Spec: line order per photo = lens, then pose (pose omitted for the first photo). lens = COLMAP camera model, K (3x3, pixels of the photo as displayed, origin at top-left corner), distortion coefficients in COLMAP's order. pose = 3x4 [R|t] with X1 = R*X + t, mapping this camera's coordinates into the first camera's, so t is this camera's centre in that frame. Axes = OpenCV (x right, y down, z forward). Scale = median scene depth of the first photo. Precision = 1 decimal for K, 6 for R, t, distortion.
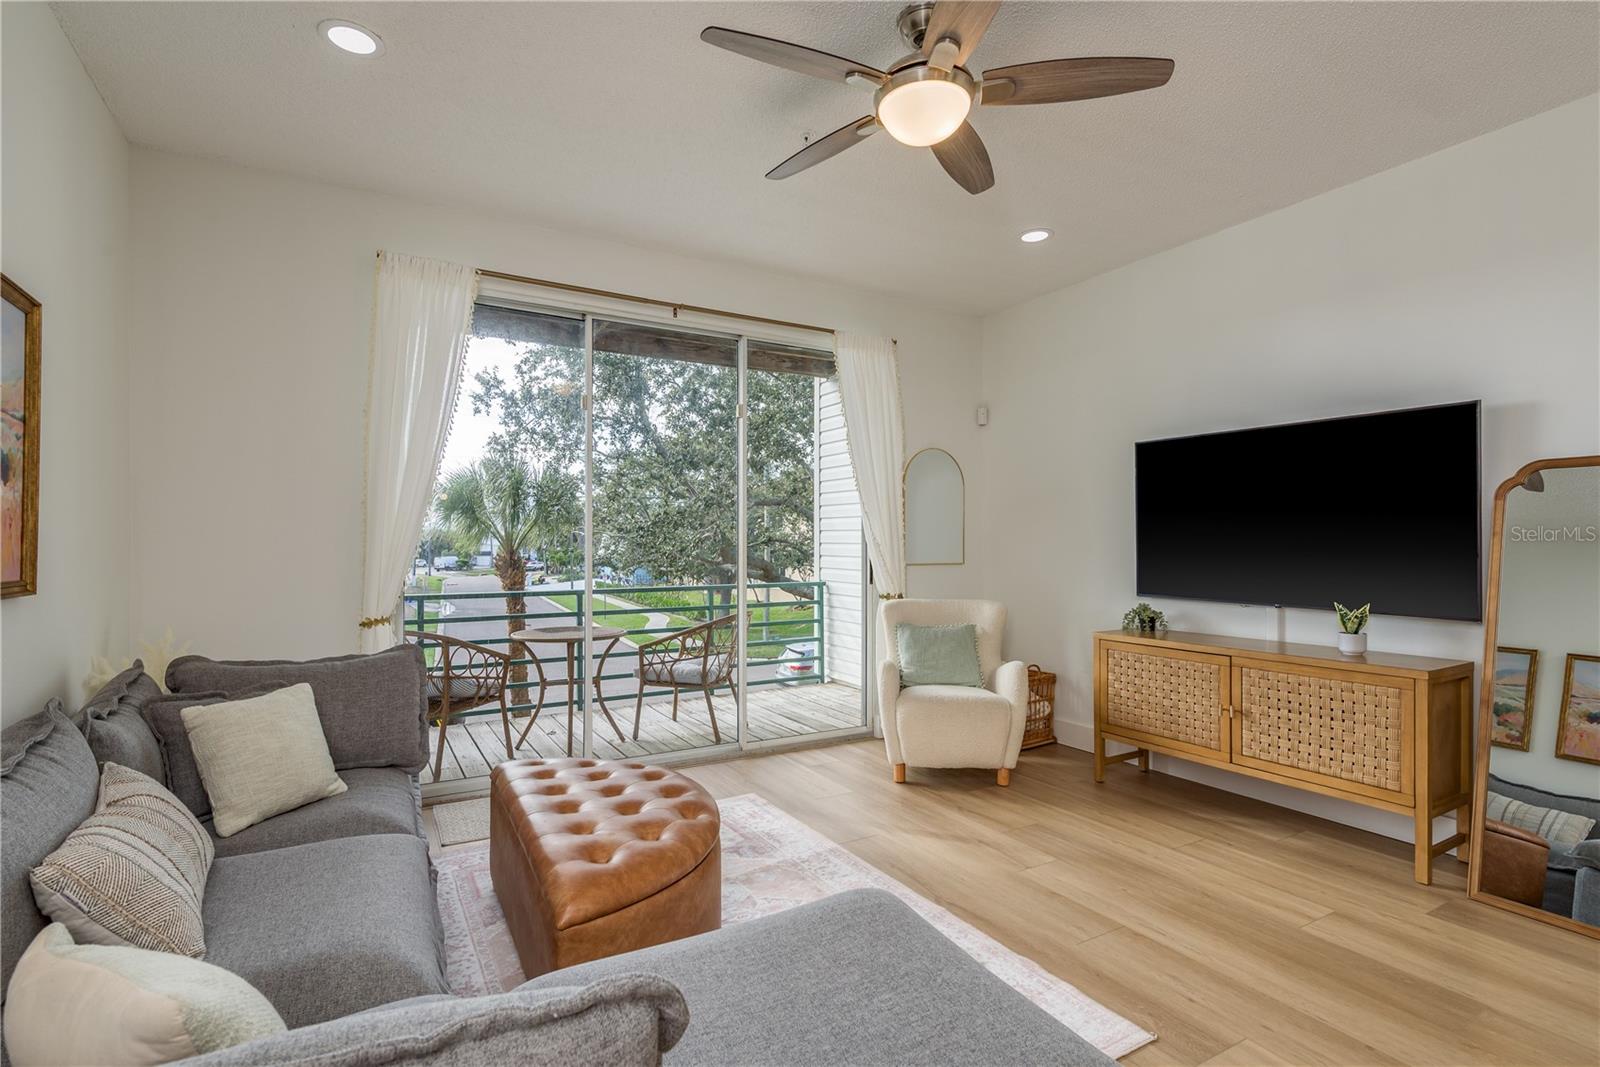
lens RADIAL K [[751.7, 0, 798.7], [0, 751.7, 540.1], [0, 0, 1]] dist [0.000277, 0.000023]
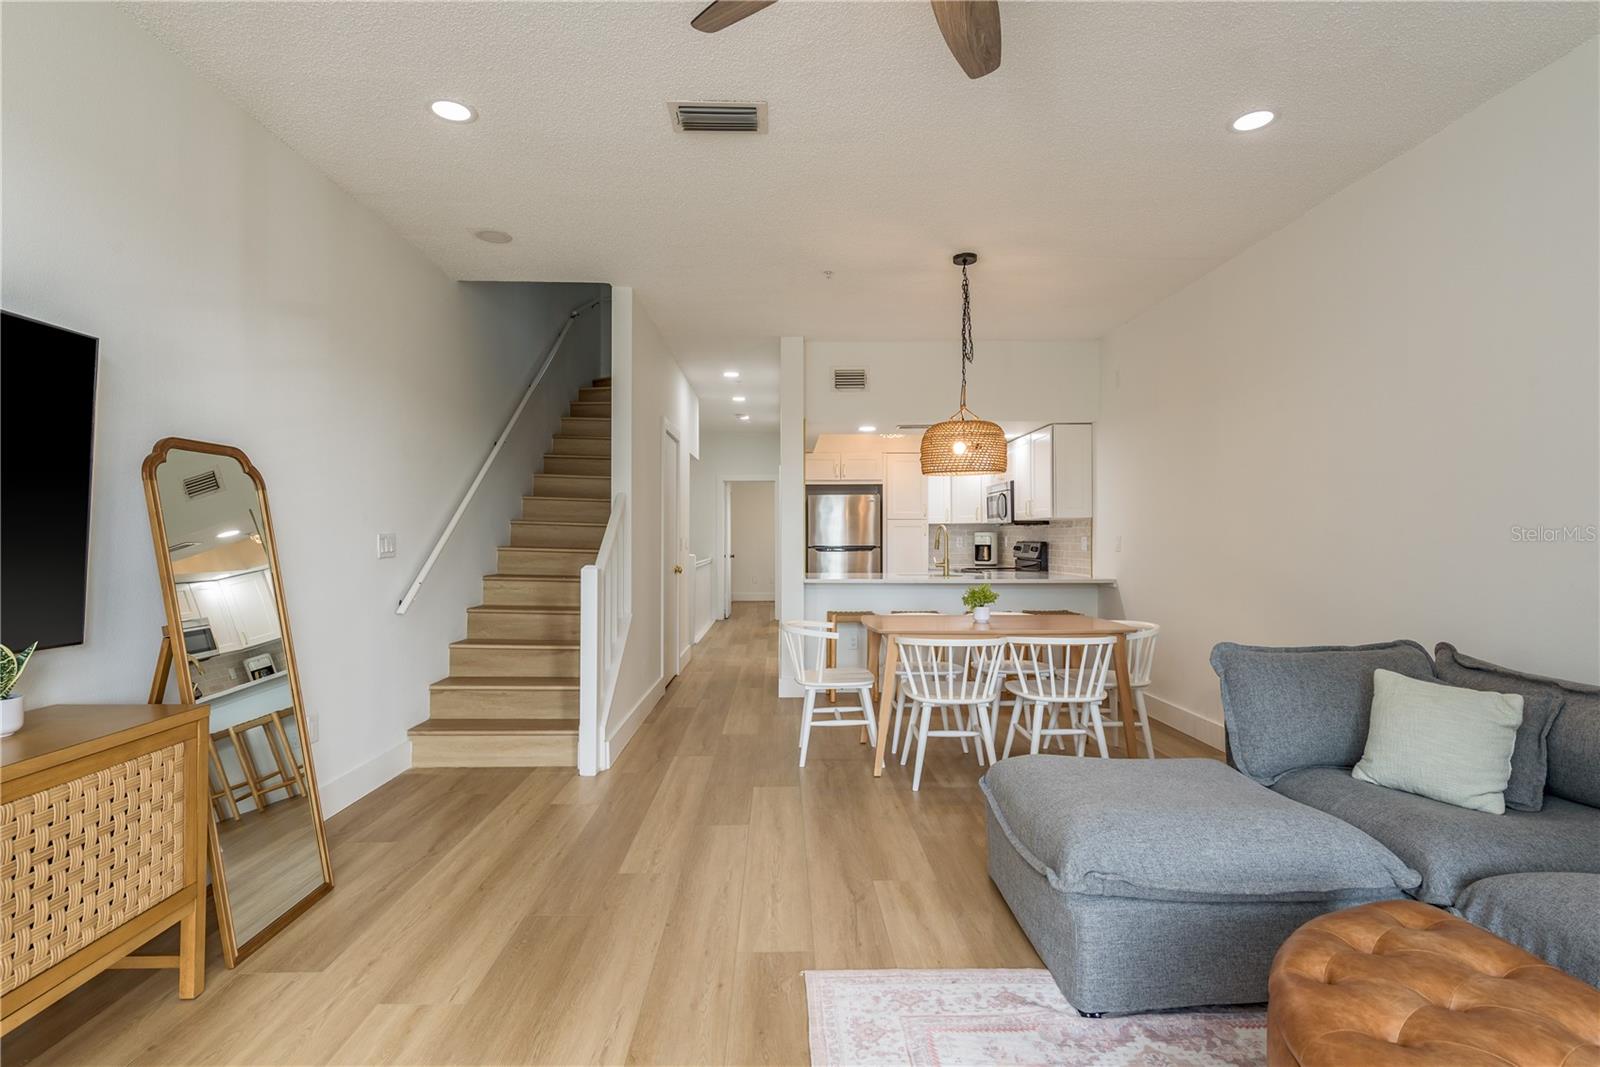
lens RADIAL K [[817.1, 0, 795.0], [0, 817.1, 532.7], [0, 0, 1]] dist [-0.001551, -0.000107]
pose [[-0.882707, 0.002711, 0.469917, -0.072467], [-0.003246, 0.999924, -0.011865, 0.009779], [-0.469913, -0.011999, -0.882631, 1.569145]]
